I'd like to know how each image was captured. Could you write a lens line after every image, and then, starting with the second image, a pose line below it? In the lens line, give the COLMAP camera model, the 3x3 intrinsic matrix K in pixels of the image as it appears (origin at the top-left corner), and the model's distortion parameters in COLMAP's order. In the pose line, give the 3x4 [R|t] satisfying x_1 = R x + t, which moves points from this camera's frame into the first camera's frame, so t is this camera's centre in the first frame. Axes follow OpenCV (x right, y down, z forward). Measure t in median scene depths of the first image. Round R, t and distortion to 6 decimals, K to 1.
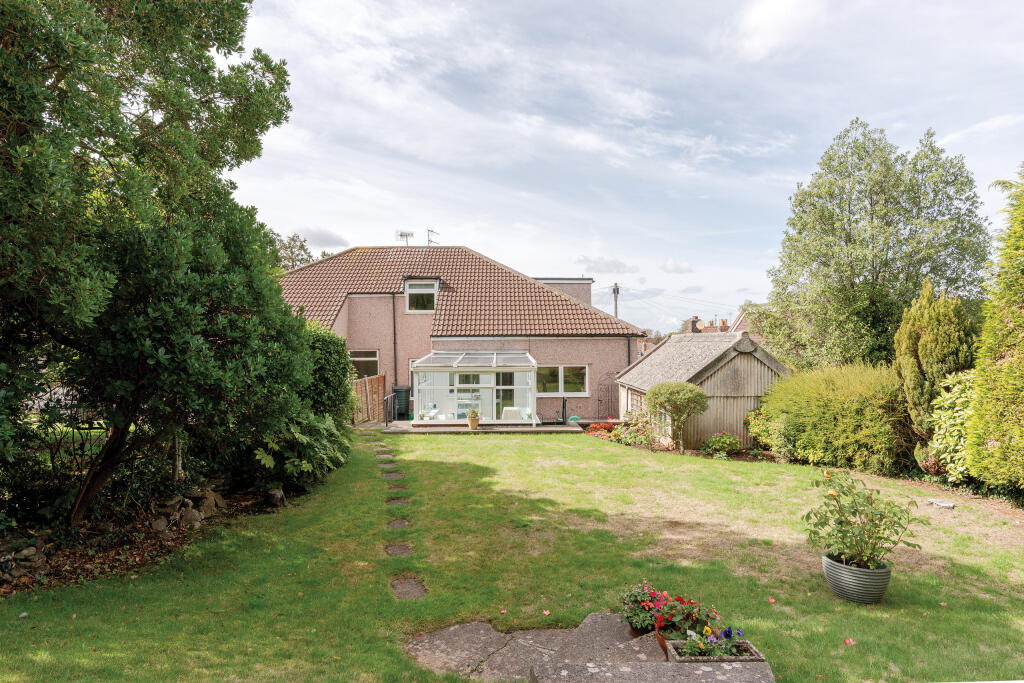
lens RADIAL K [[594.9, 0, 512.0], [0, 594.9, 341.5], [0, 0, 1]] dist [-0.000735, -0.000077]
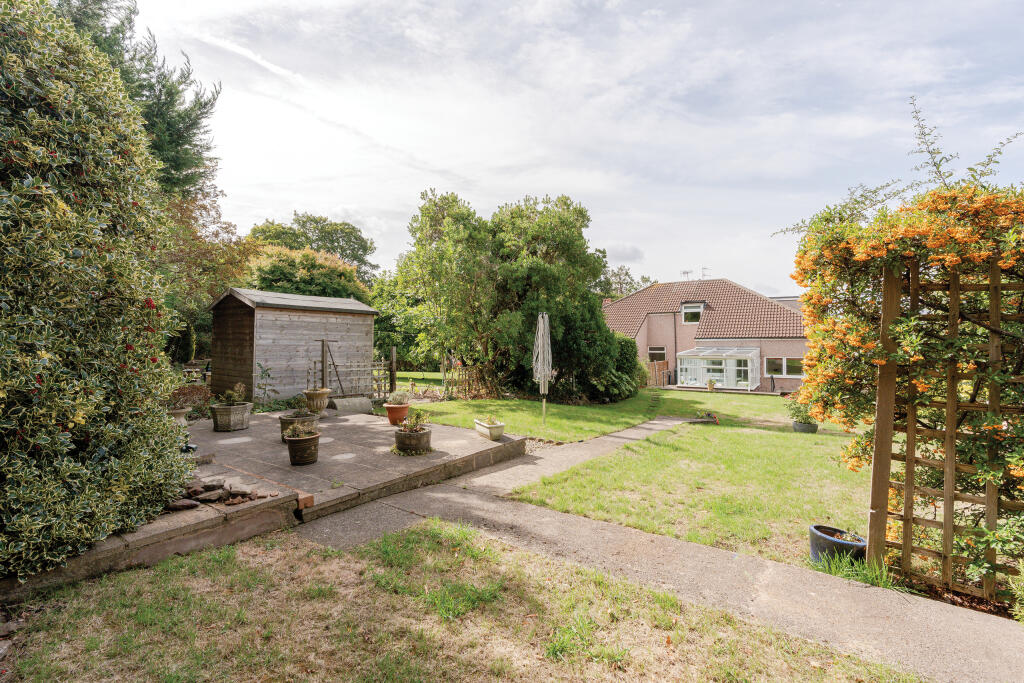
lens RADIAL K [[458.5, 0, 512.0], [0, 458.5, 341.5], [0, 0, 1]] dist [-0.001139, 0.000610]
pose [[0.831924, 0.000447, -0.554890, 0.159733], [0.000473, 0.999999, 0.001516, -0.002259], [0.554890, -0.001524, 0.831923, -0.380856]]
